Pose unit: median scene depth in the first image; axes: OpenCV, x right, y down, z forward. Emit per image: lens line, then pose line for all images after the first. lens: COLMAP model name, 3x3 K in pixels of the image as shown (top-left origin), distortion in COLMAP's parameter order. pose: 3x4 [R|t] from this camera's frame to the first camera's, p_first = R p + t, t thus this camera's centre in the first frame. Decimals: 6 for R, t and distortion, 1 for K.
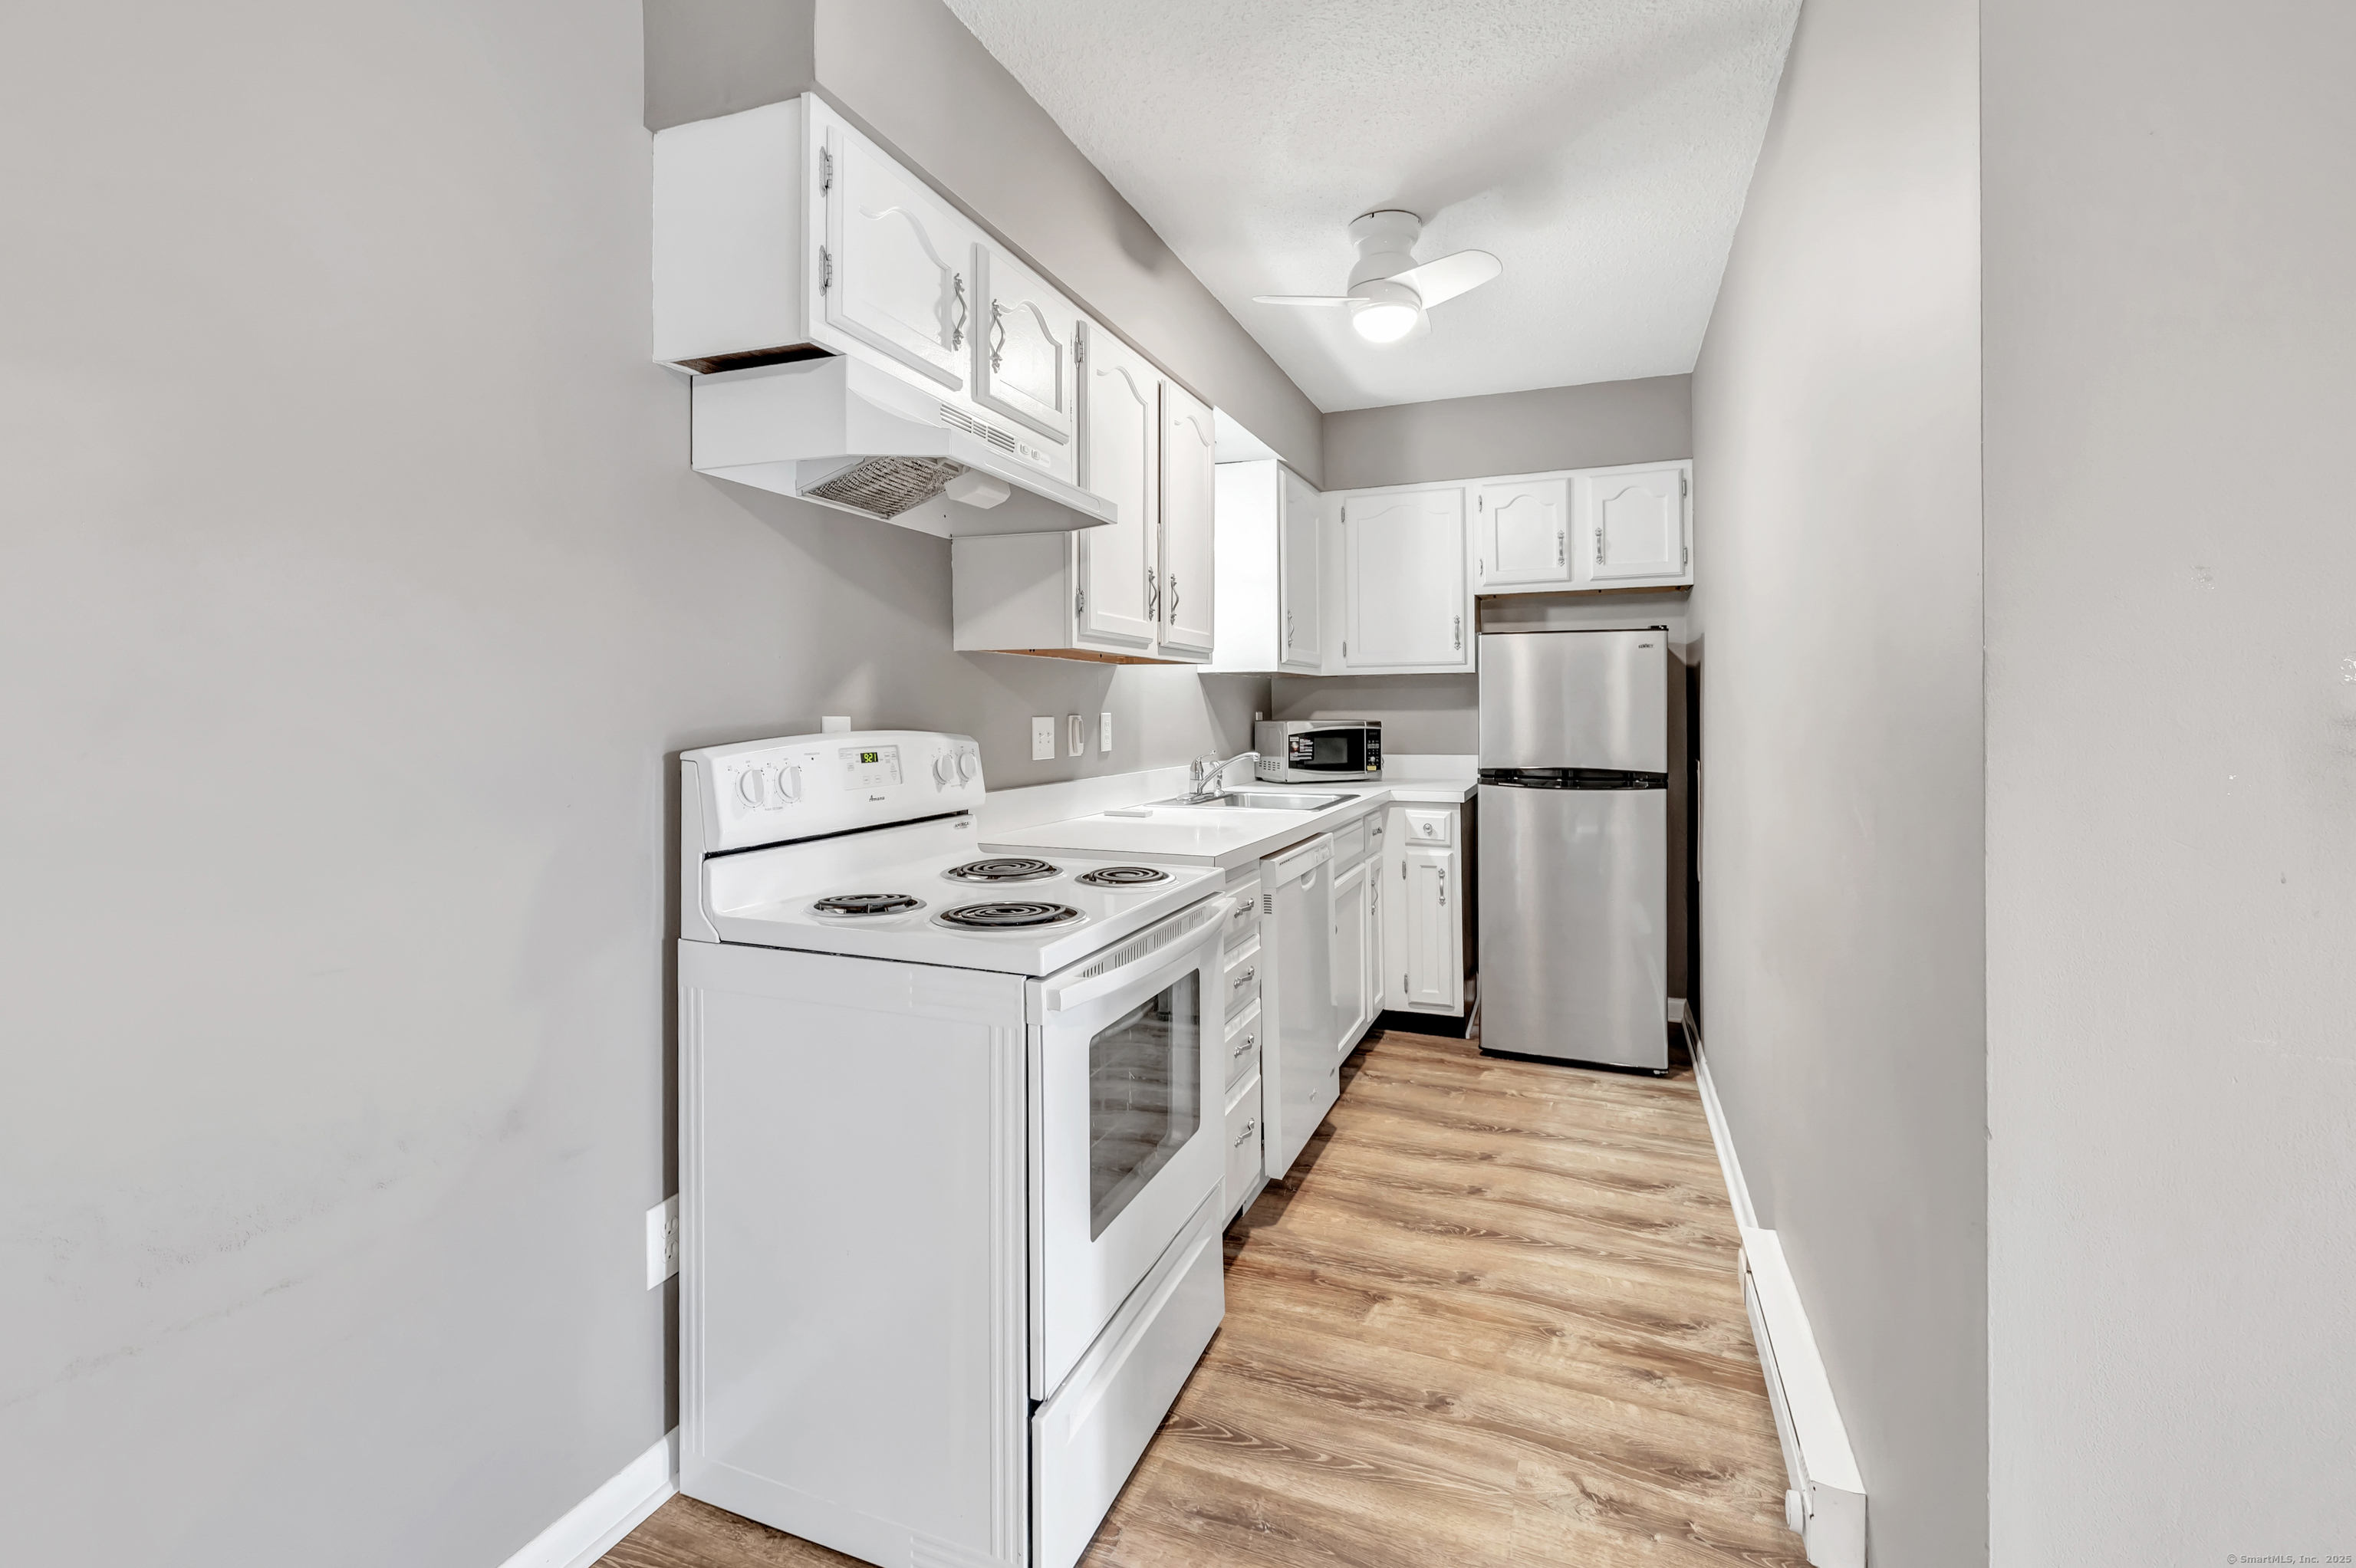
lens RADIAL K [[1083.5, 0, 1142.1], [0, 1083.5, 708.8], [0, 0, 1]] dist [-0.000790, -0.000542]
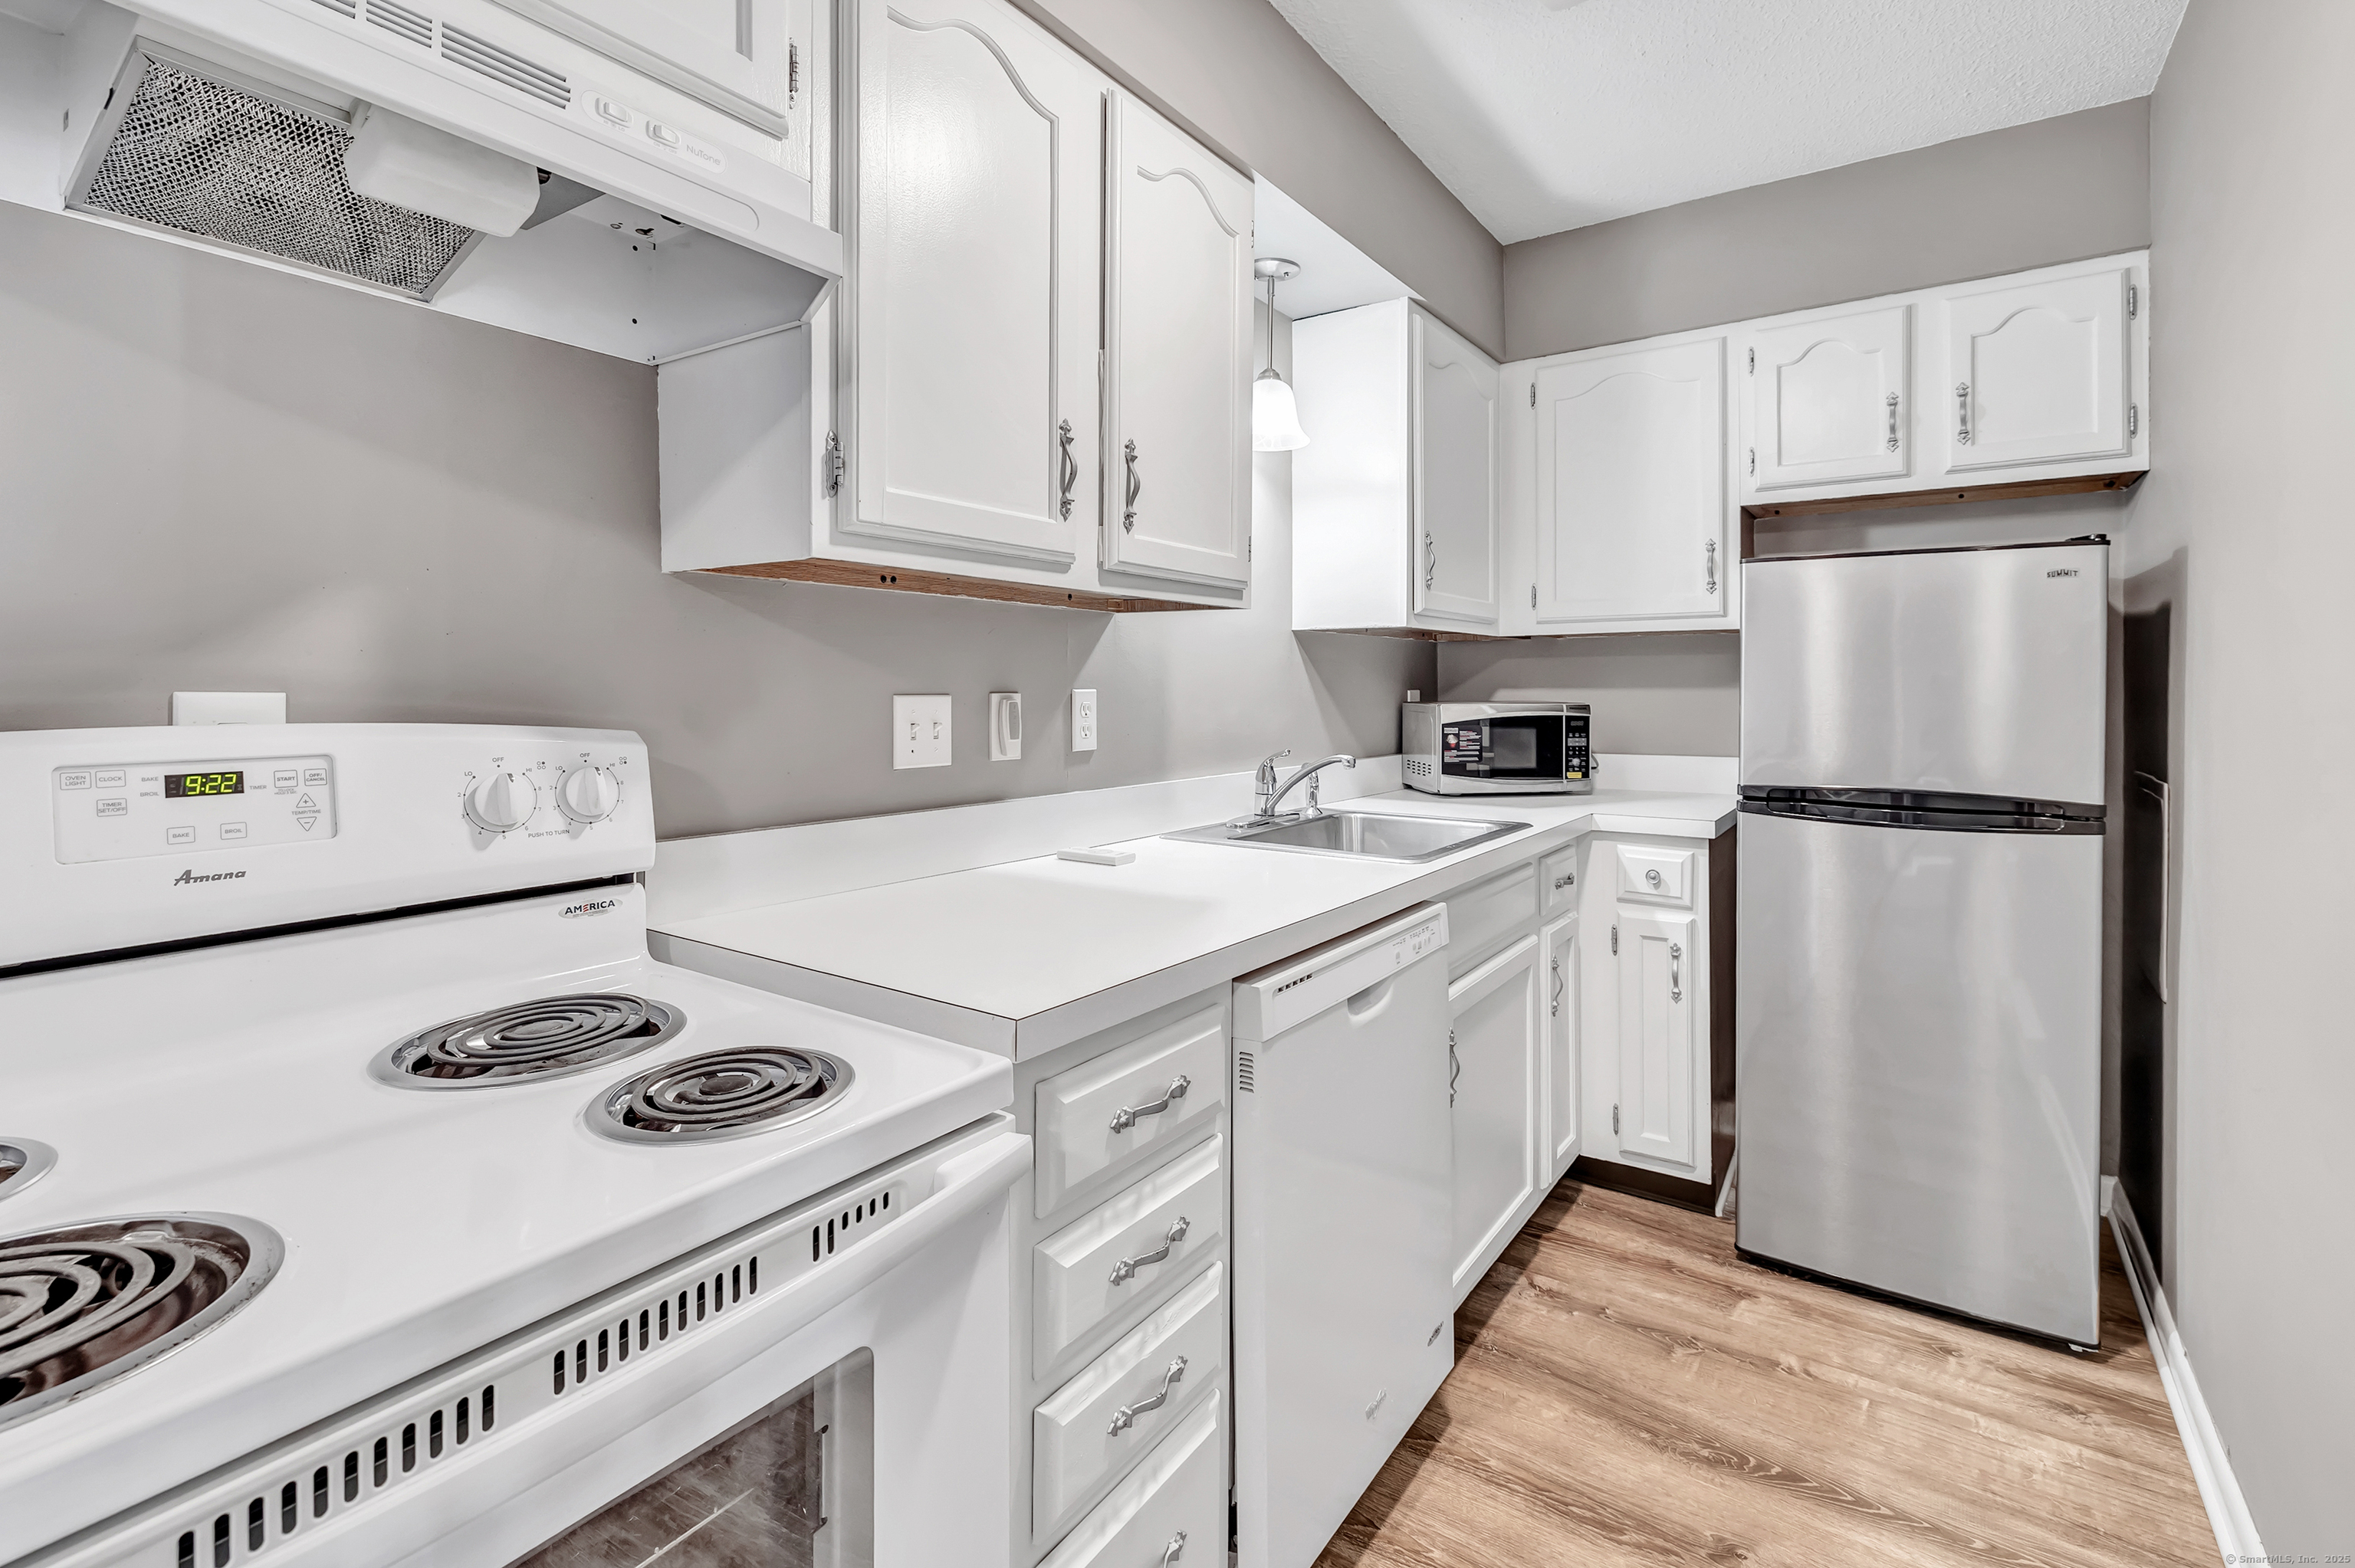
lens RADIAL K [[1083.0, 0, 1201.5], [0, 1083.0, 694.7], [0, 0, 1]] dist [-0.000790, -0.000542]
pose [[0.981430, 0.006546, -0.191711, 0.147749], [-0.005013, 0.999951, 0.008480, 0.001204], [0.191758, -0.007362, 0.981415, 0.393014]]
